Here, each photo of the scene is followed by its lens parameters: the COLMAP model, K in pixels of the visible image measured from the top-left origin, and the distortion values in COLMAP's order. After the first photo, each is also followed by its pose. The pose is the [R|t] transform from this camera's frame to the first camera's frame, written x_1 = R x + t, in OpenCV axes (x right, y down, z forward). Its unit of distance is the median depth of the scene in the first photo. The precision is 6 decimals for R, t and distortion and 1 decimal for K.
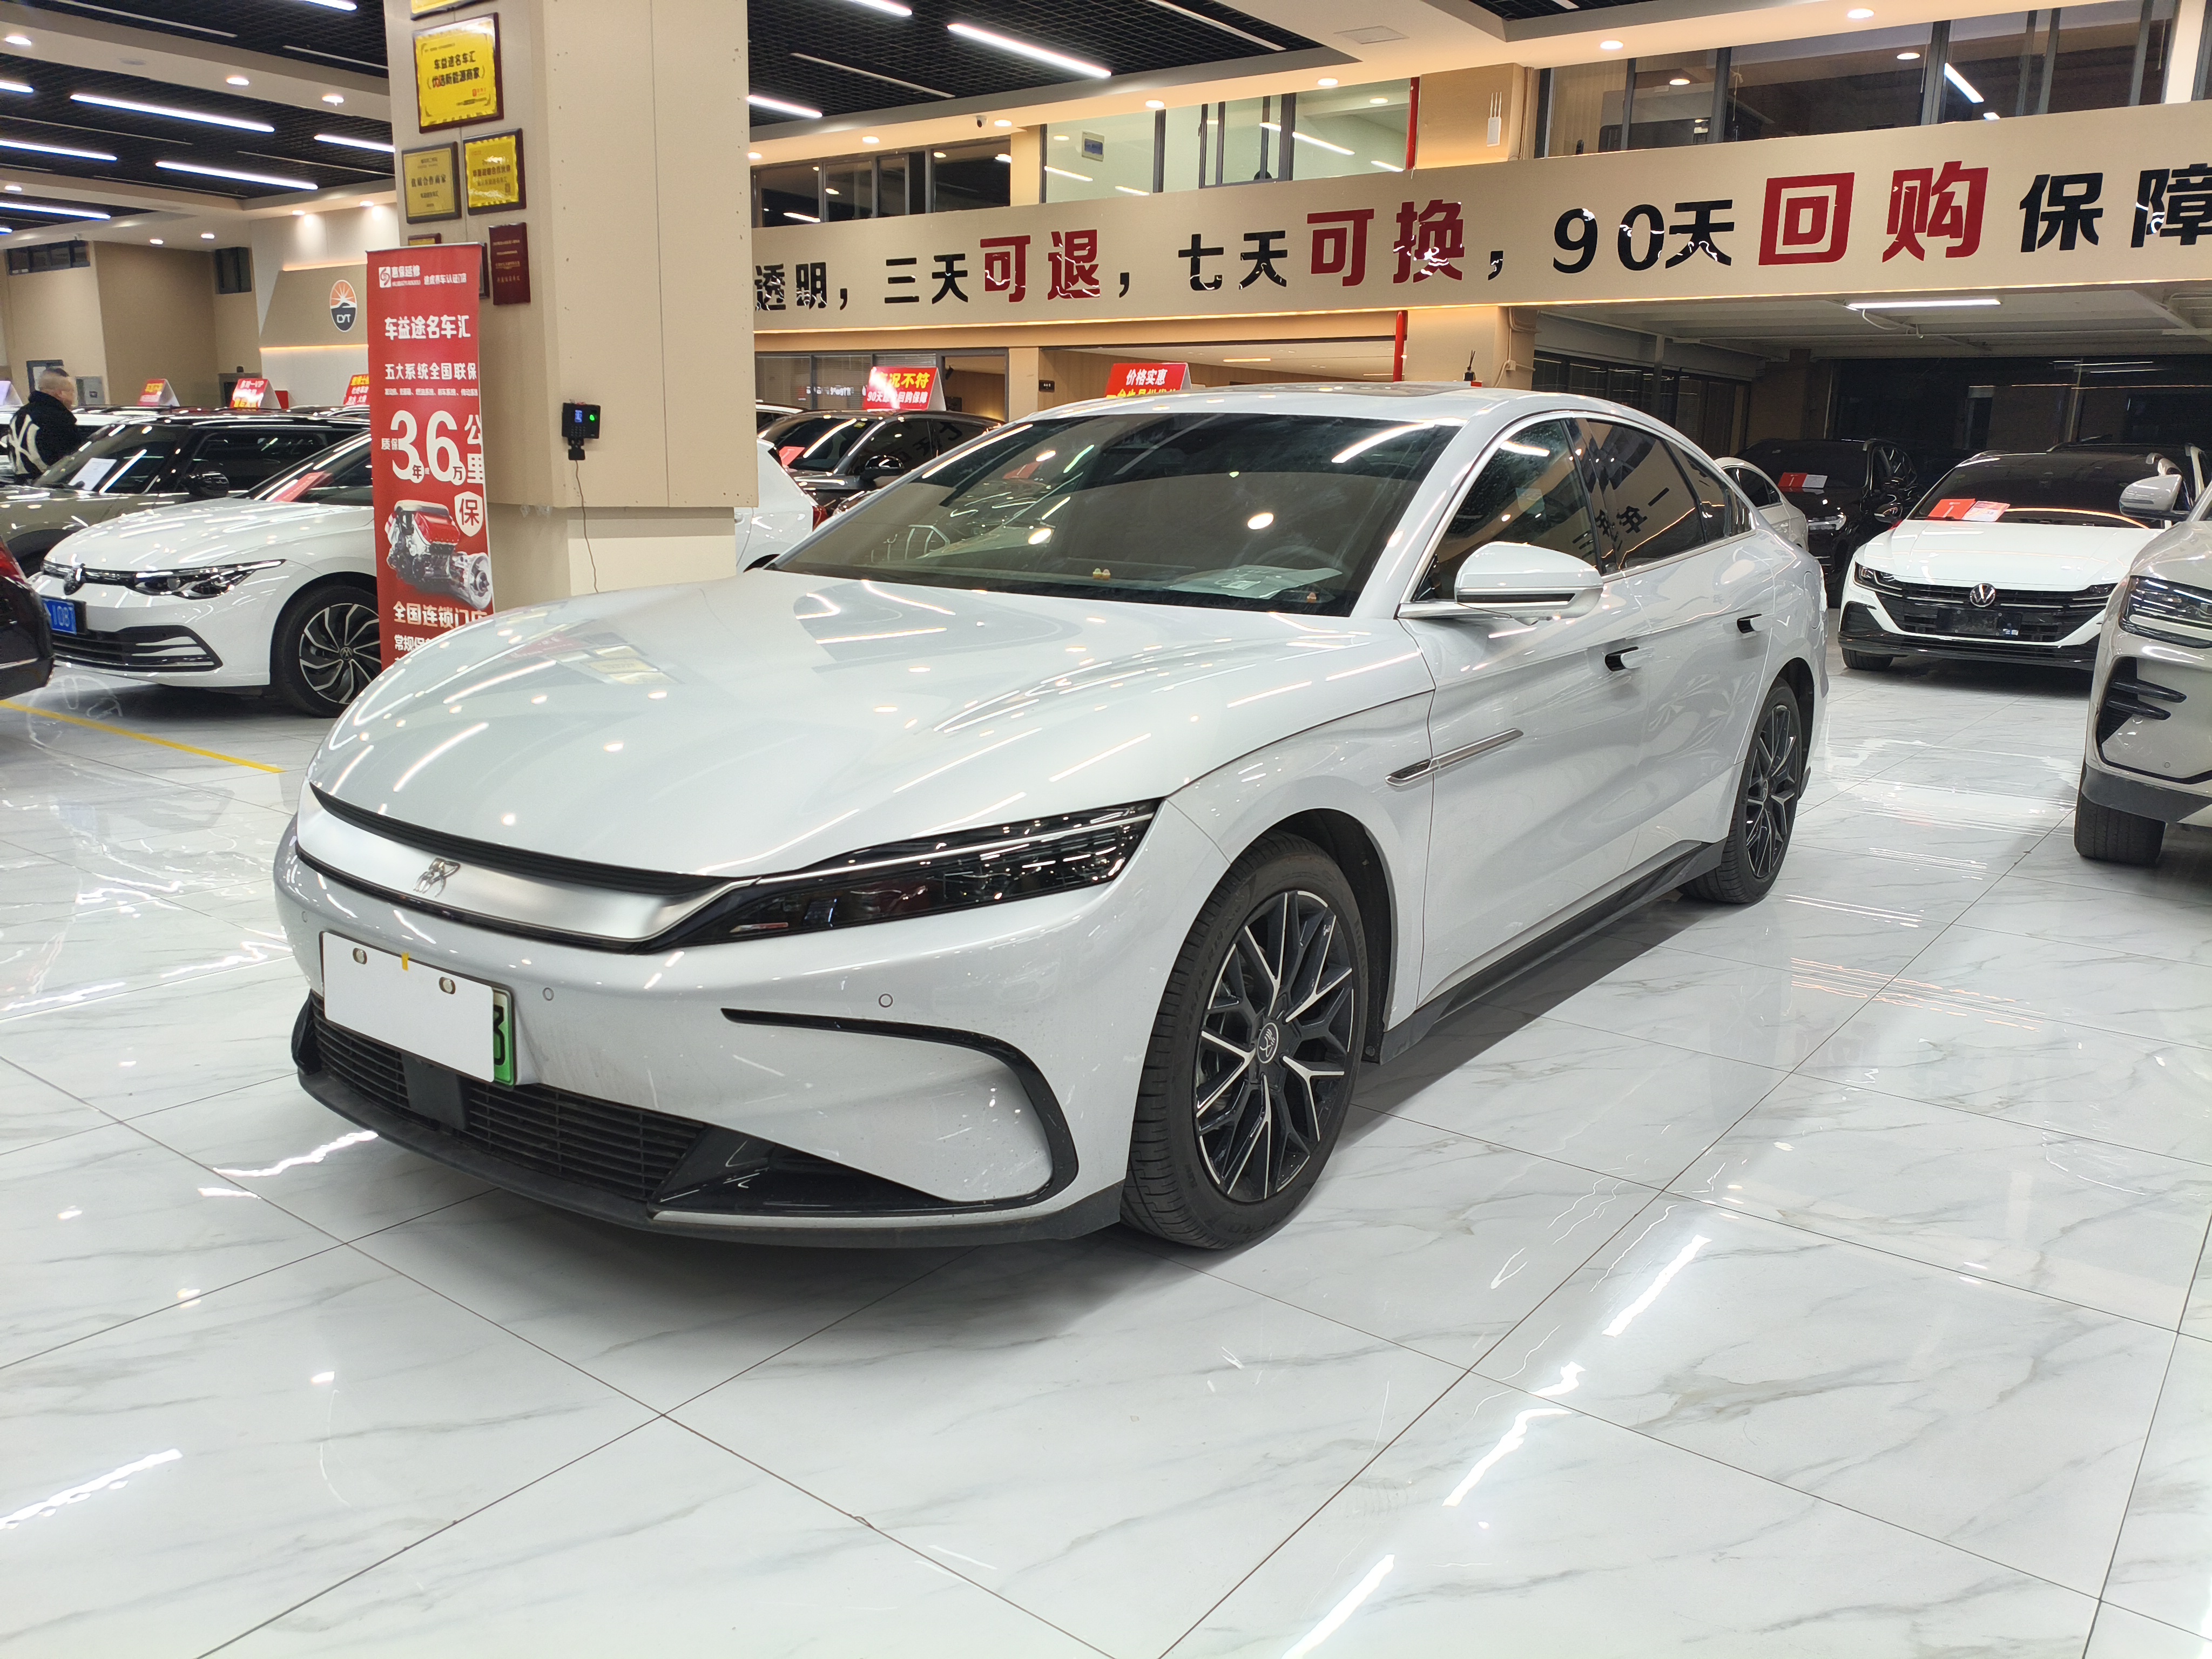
lens RADIAL K [[1687.8, 0, 1117.5], [0, 1687.8, 831.0], [0, 0, 1]] dist [0.033144, -0.045891]
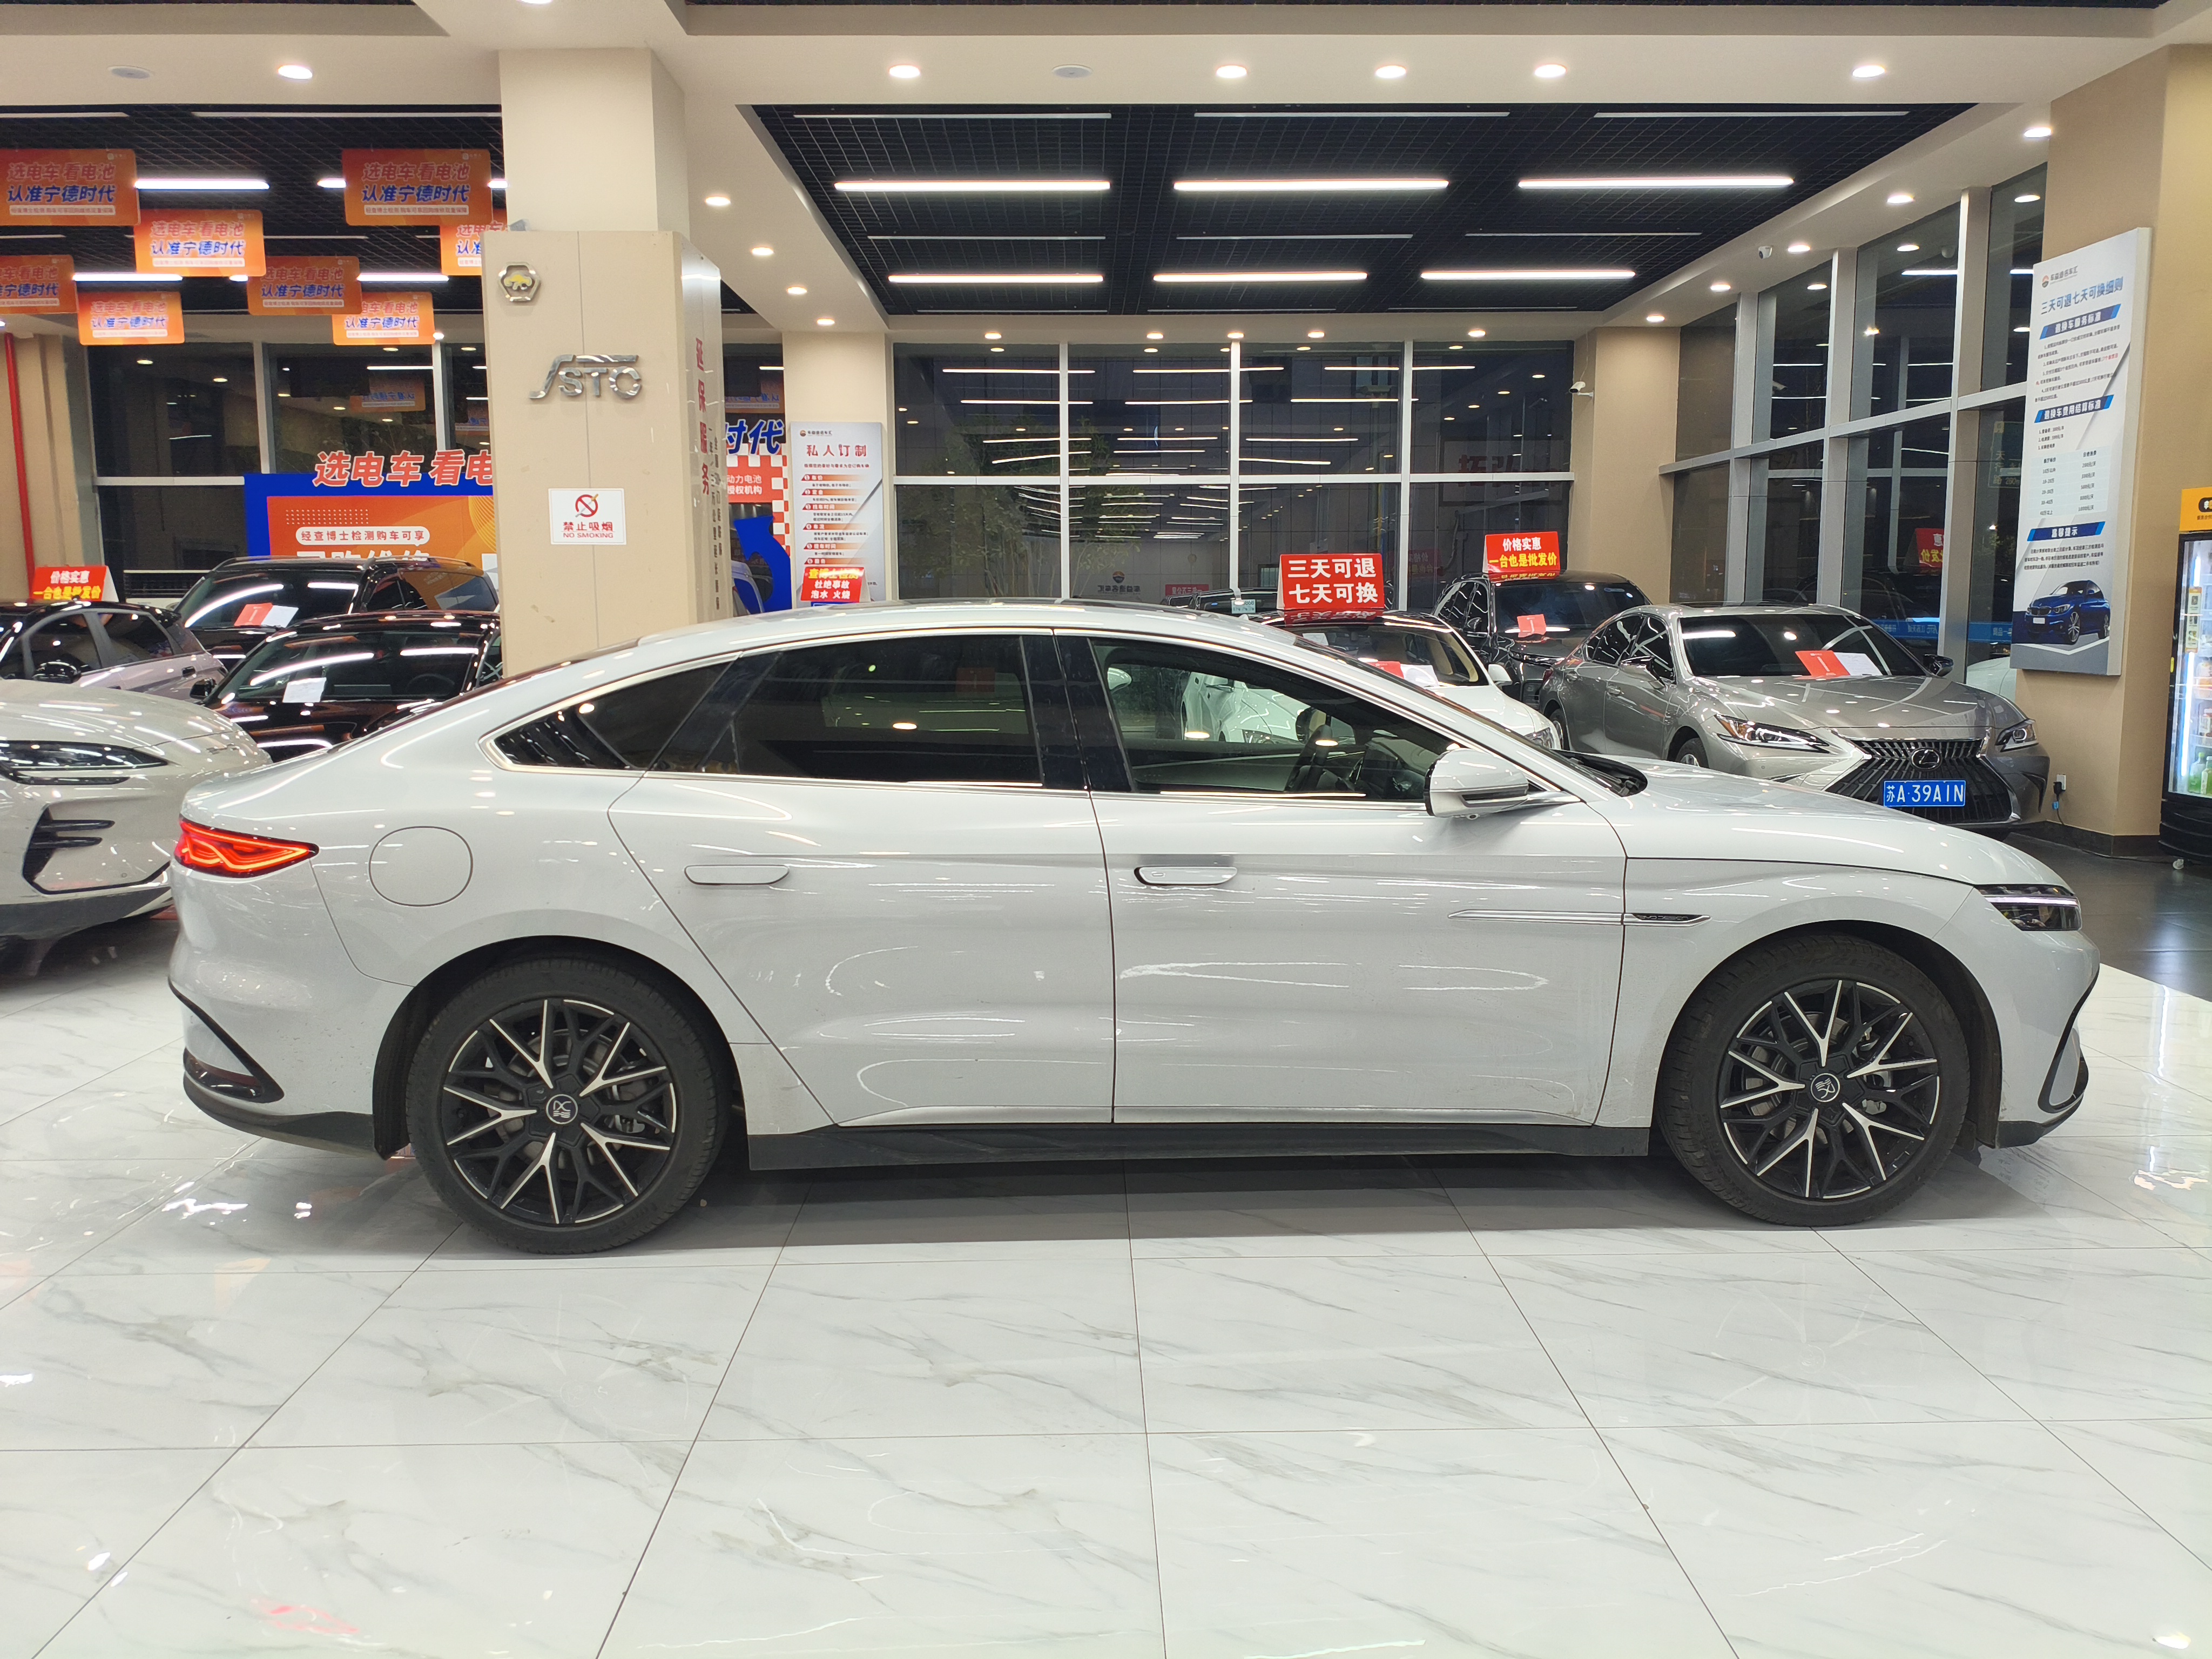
lens RADIAL K [[1675.3, 0, 1106.0], [0, 1675.3, 829.5], [0, 0, 1]] dist [0.090037, -0.187080]
pose [[-0.620781, -0.115604, 0.775414, -0.611902], [0.157949, 0.950345, 0.268135, -0.147673], [-0.767908, 0.288929, -0.571697, 0.570476]]
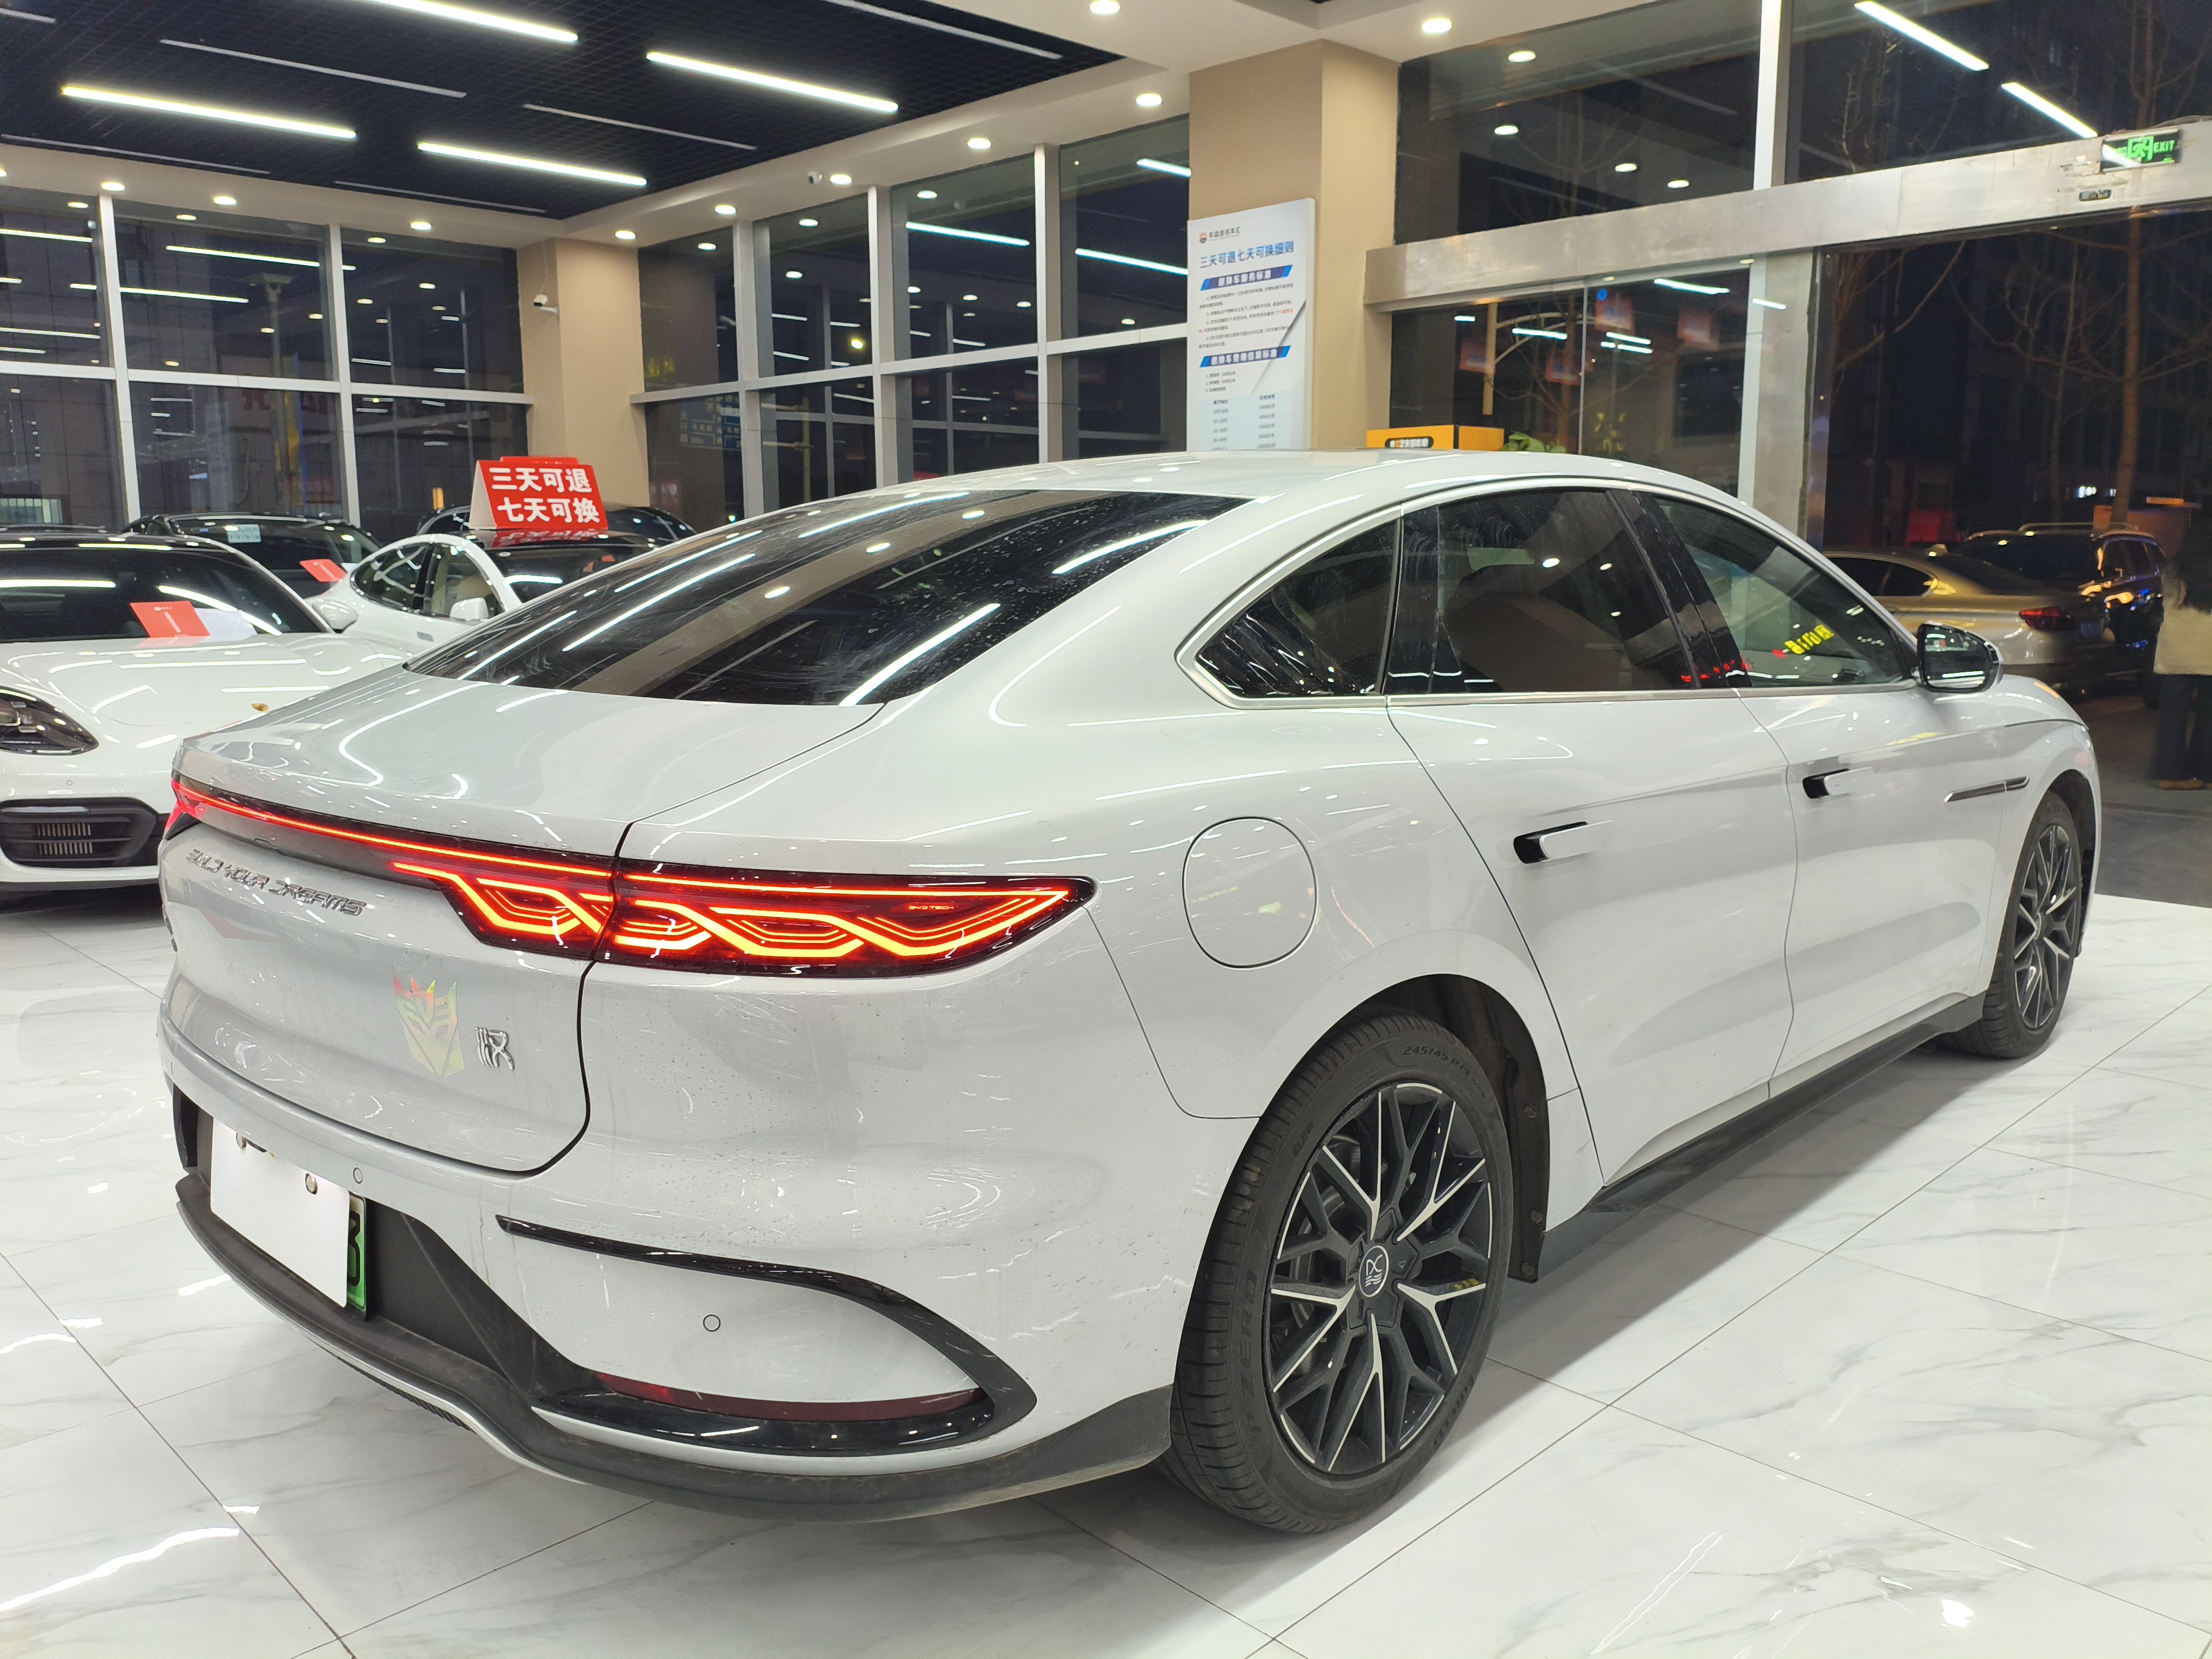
lens RADIAL K [[1687.8, 0, 1117.5], [0, 1687.8, 831.0], [0, 0, 1]] dist [0.033144, -0.045891]
pose [[-0.990586, -0.035017, 0.132337, -0.495509], [0.015518, 0.931774, 0.362706, -0.145907], [-0.136009, 0.361345, -0.922459, 0.597608]]
